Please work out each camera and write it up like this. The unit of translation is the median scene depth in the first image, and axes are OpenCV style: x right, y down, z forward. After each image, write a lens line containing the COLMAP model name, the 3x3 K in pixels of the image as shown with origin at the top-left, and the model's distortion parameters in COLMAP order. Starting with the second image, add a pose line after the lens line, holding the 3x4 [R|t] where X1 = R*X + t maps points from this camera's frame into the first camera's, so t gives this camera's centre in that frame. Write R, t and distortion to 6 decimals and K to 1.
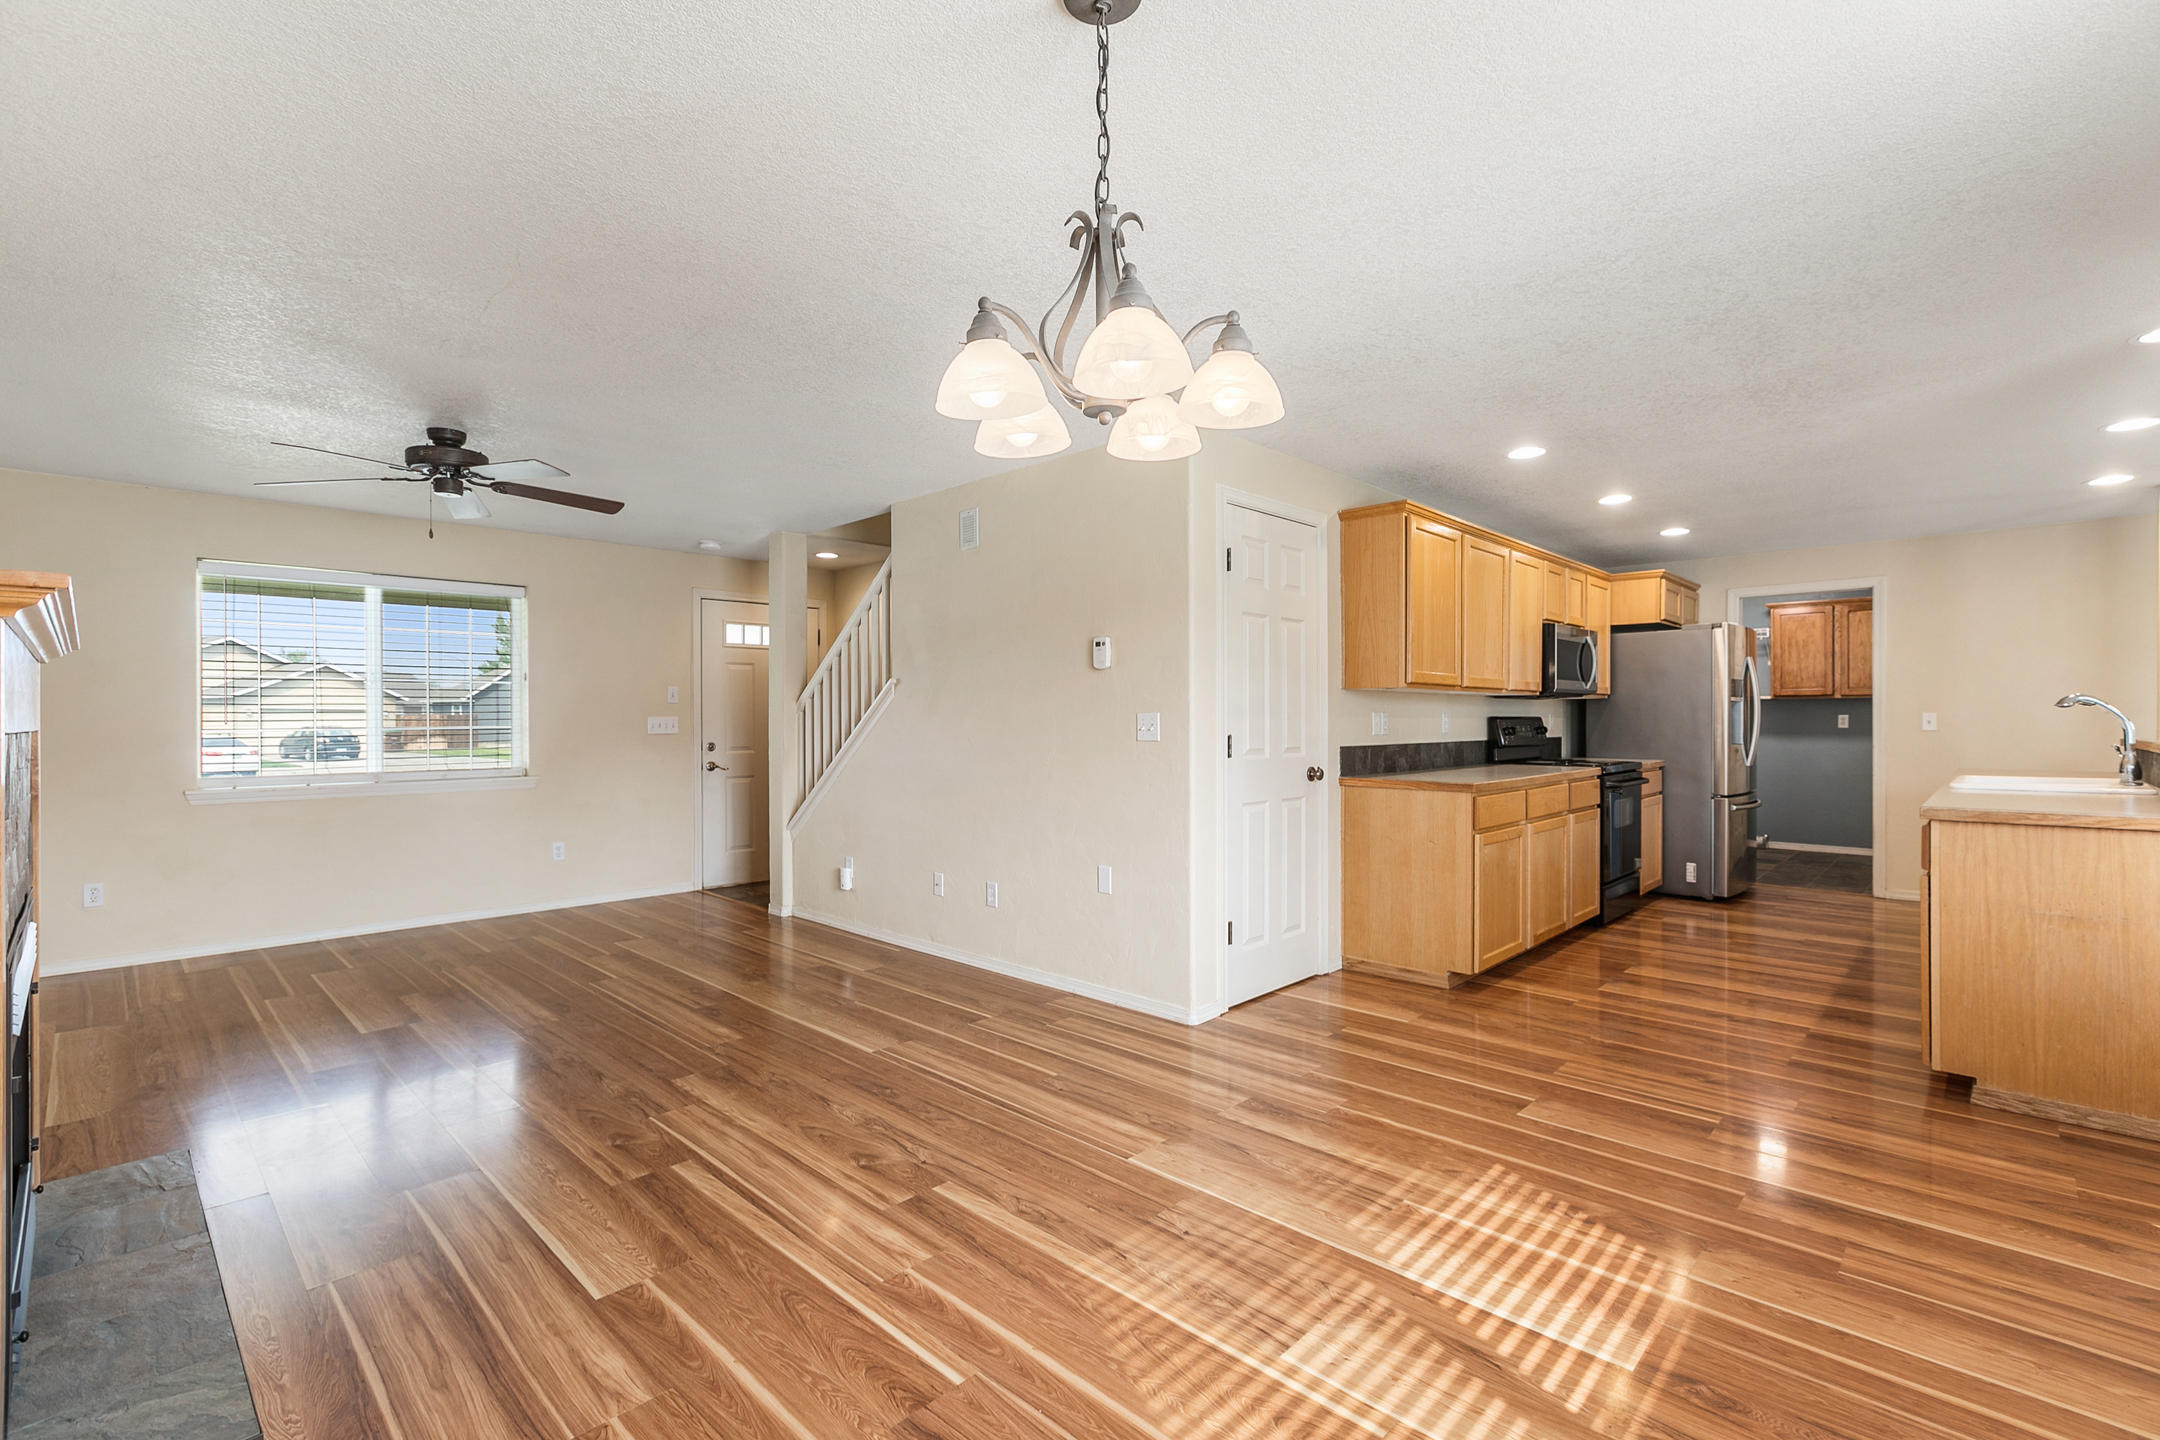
lens RADIAL K [[967.0, 0, 1084.9], [0, 967.0, 729.9], [0, 0, 1]] dist [-0.000327, -0.001071]
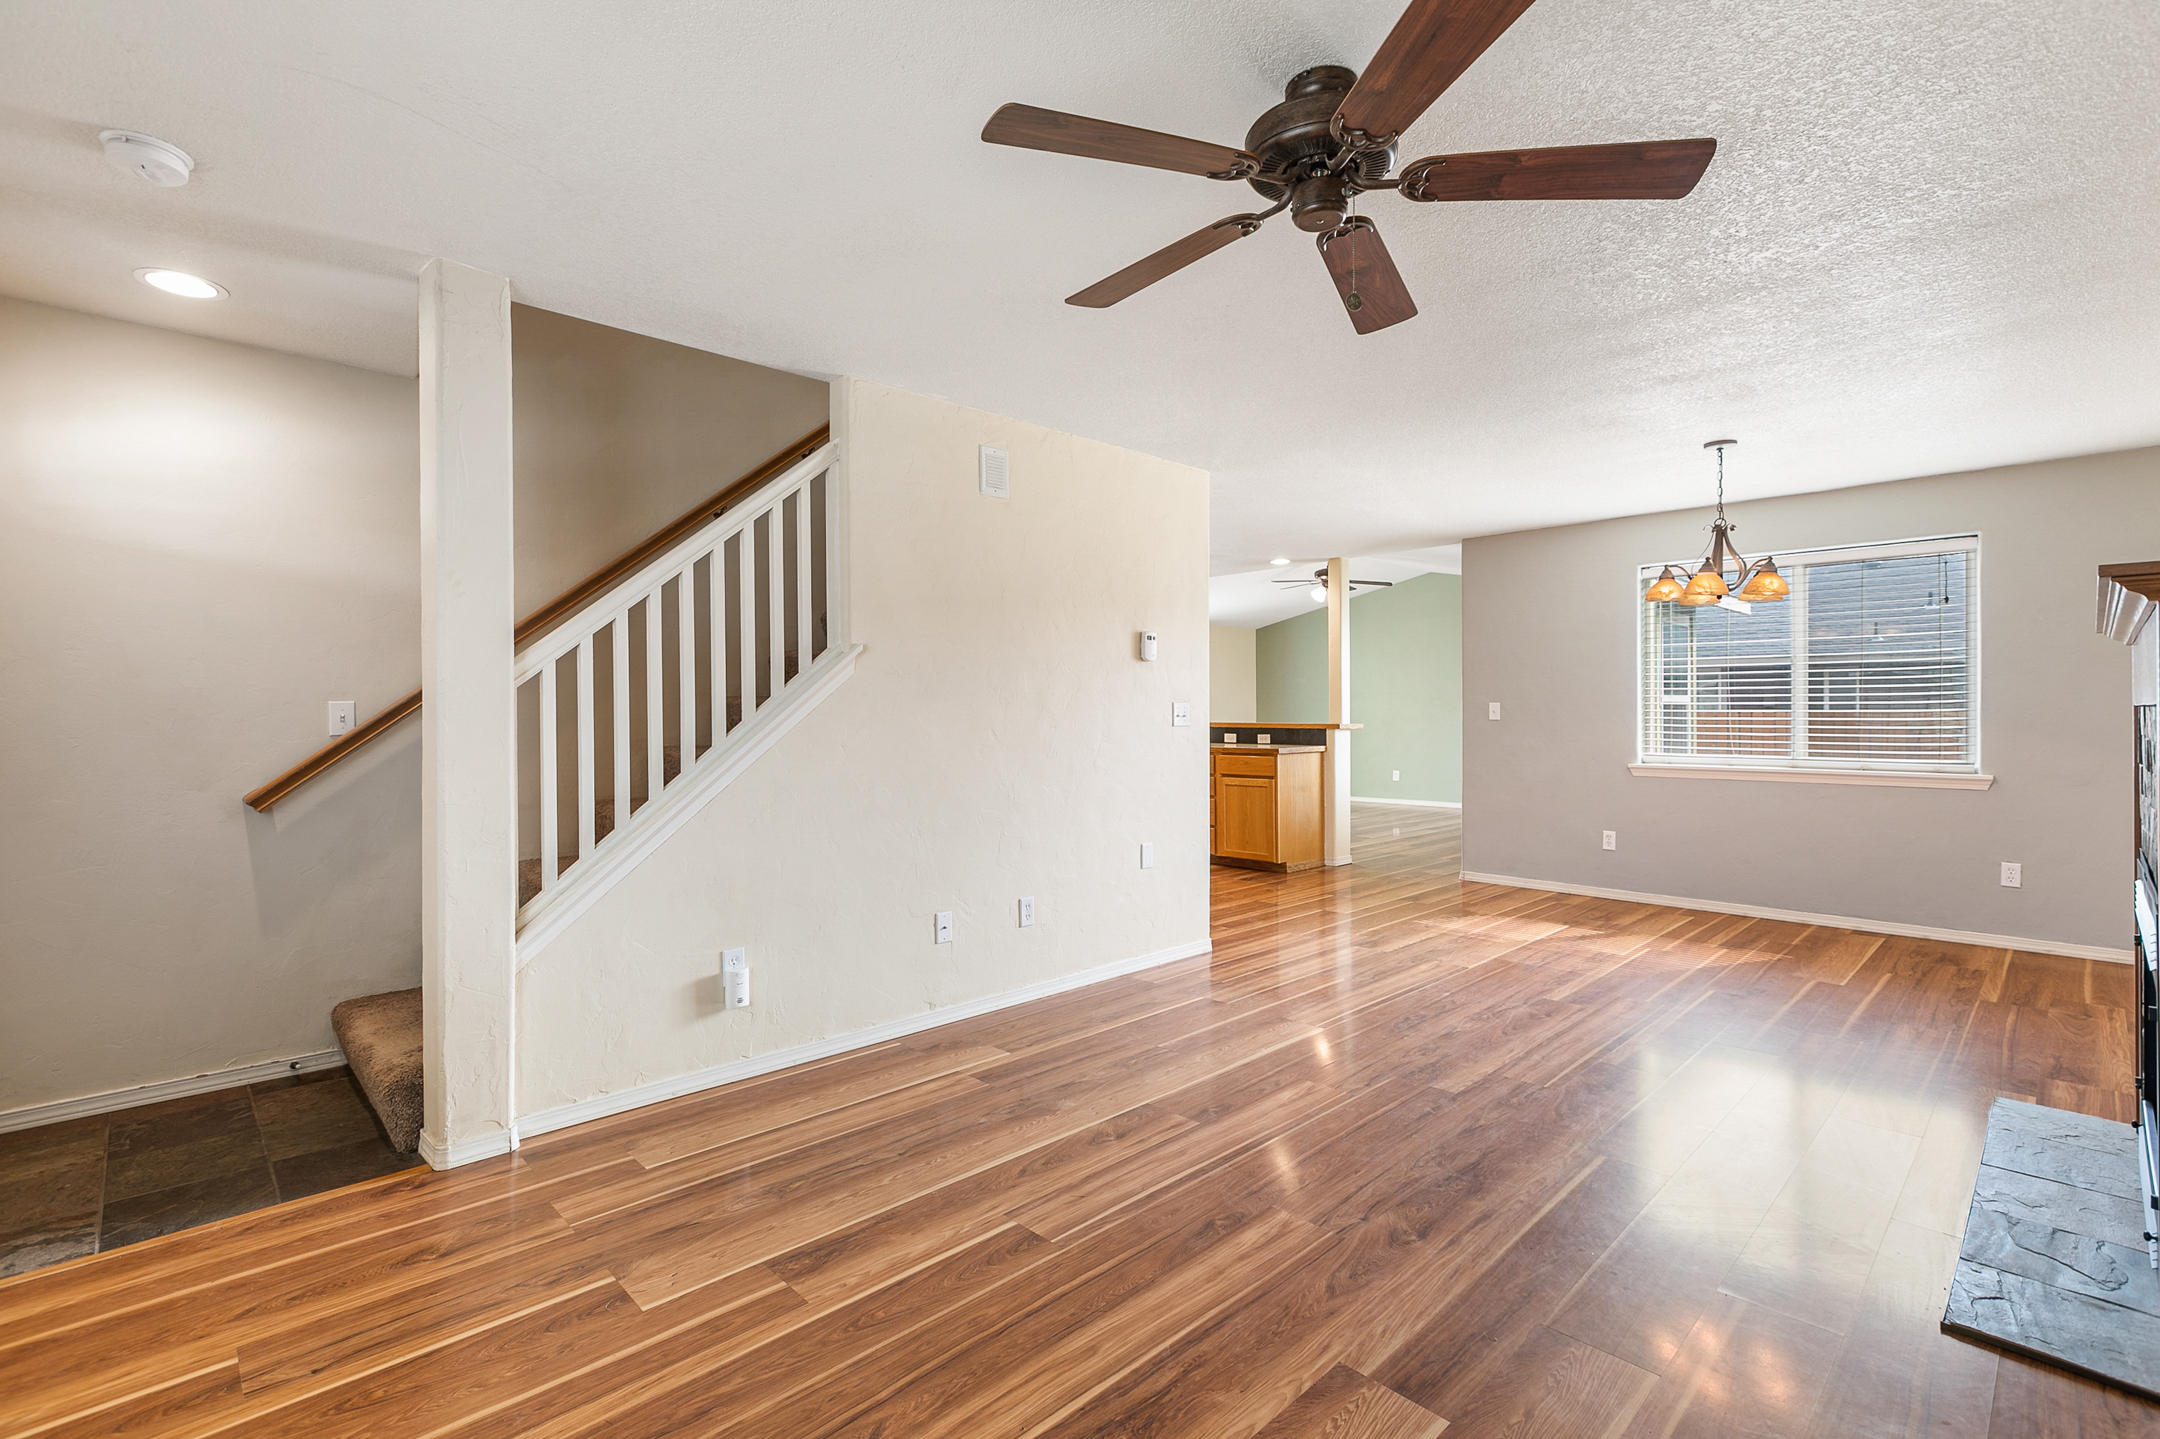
lens RADIAL K [[967.0, 0, 1081.5], [0, 967.0, 713.1], [0, 0, 1]] dist [-0.000327, -0.001071]
pose [[0.037474, -0.003357, 0.999292, -1.190966], [0.006962, 0.999971, 0.003098, -0.010827], [-0.999273, 0.006841, 0.037496, 1.144125]]
